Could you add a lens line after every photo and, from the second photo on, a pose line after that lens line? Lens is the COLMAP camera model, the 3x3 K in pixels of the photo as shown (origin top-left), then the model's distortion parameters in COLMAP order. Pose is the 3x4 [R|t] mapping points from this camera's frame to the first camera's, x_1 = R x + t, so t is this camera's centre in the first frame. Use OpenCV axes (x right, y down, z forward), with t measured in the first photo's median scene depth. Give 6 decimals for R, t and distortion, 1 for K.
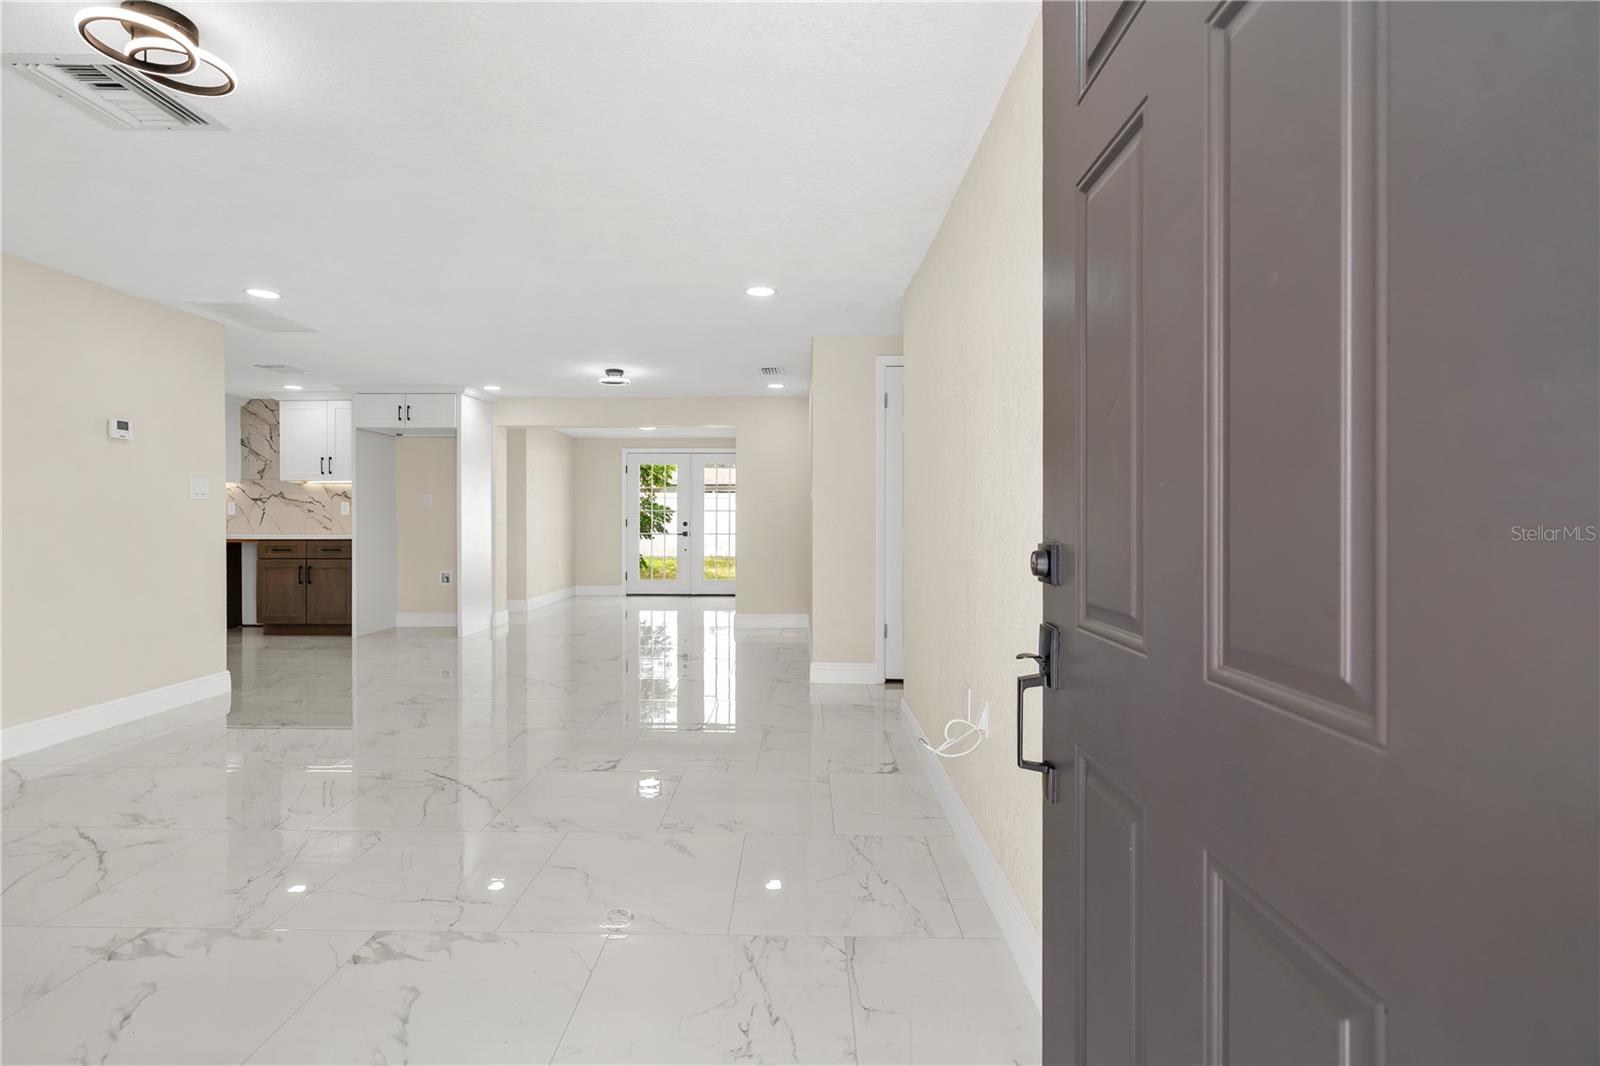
lens RADIAL K [[733.6, 0, 794.7], [0, 733.6, 525.8], [0, 0, 1]] dist [-0.003608, 0.000169]
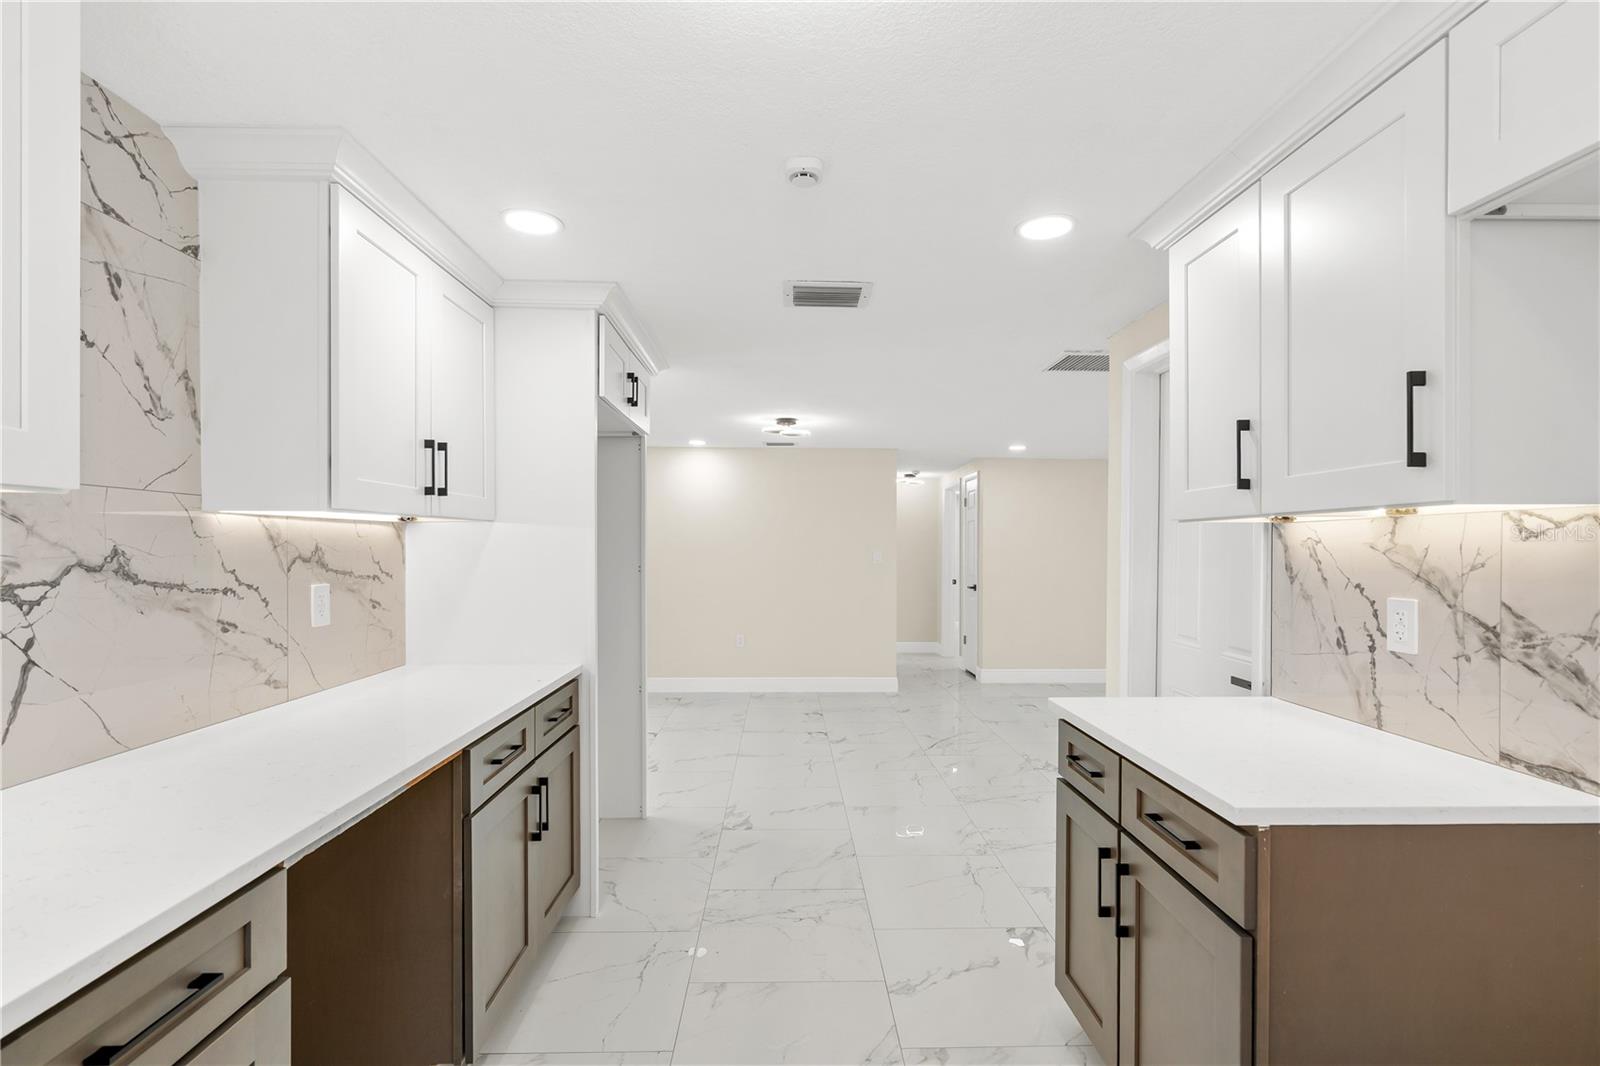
lens RADIAL K [[733.6, 0, 804.8], [0, 733.6, 545.9], [0, 0, 1]] dist [-0.003608, 0.000169]
pose [[-0.043564, -0.000237, 0.999051, -0.985859], [0.002740, 0.999996, 0.000357, -0.050224], [-0.999047, 0.002753, -0.043563, 0.877760]]
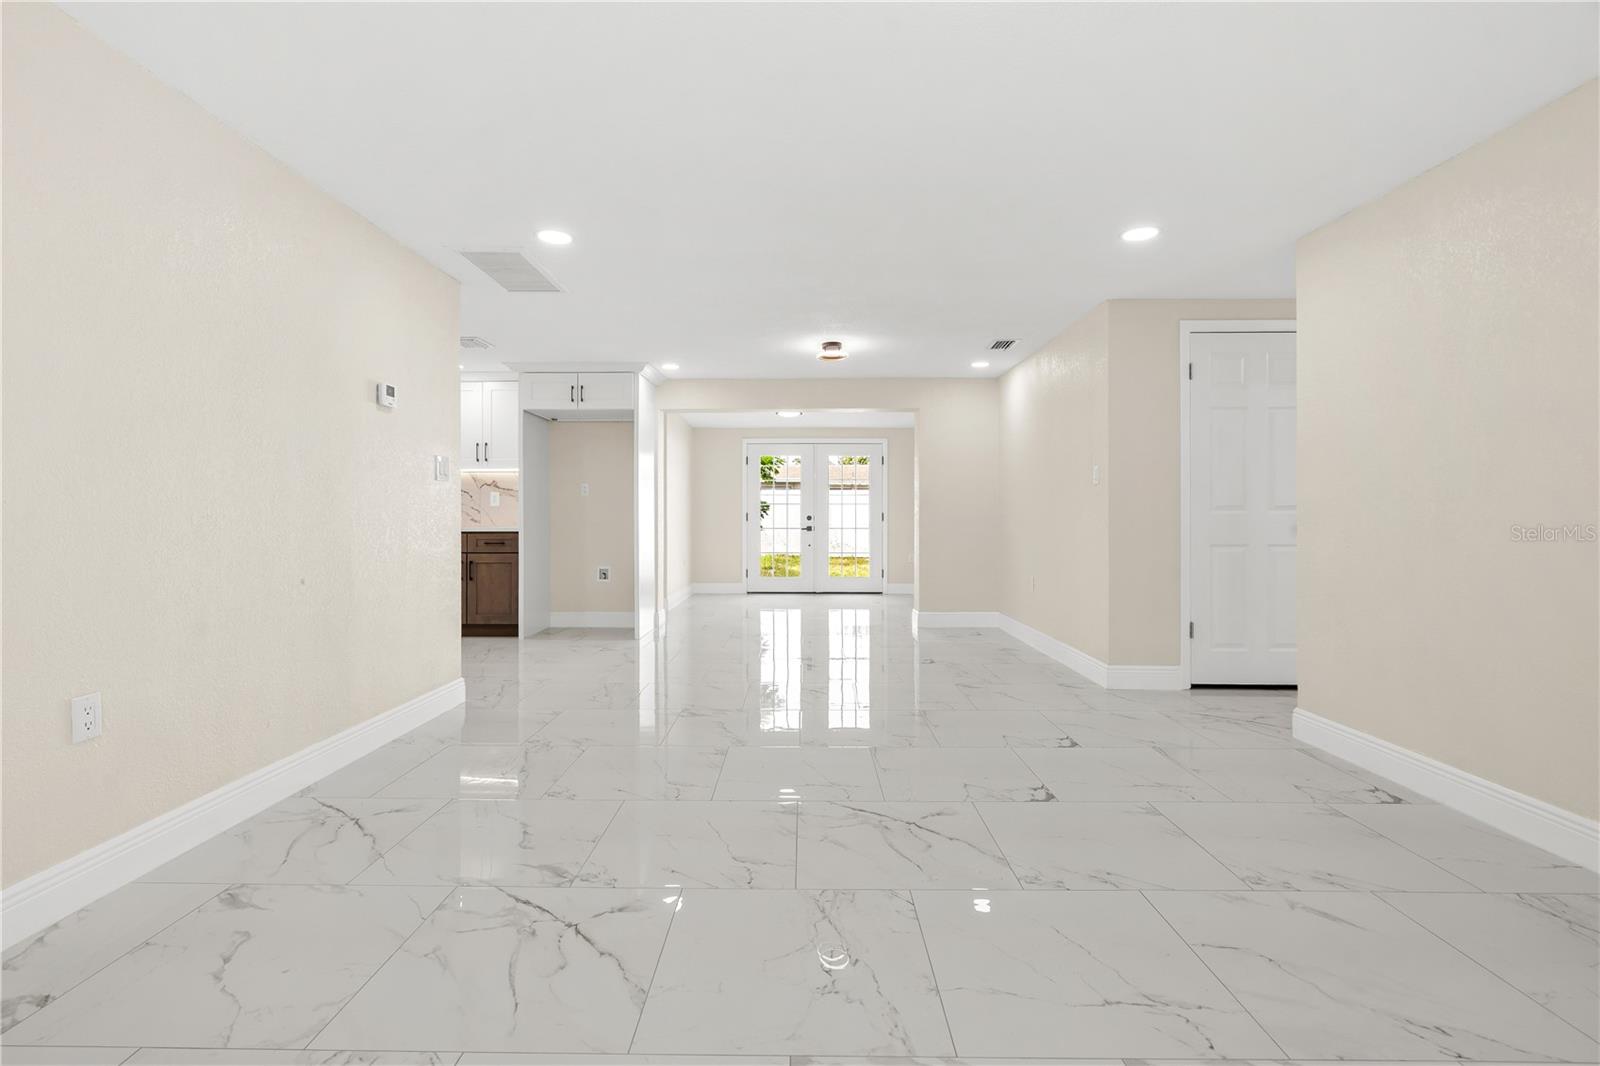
lens RADIAL K [[733.6, 0, 799.5], [0, 733.6, 511.2], [0, 0, 1]] dist [-0.003608, 0.000169]
pose [[0.999996, -0.002668, -0.000652, -0.245908], [0.002654, 0.999787, -0.020444, 0.012336], [0.000706, 0.020442, 0.999791, 0.081444]]
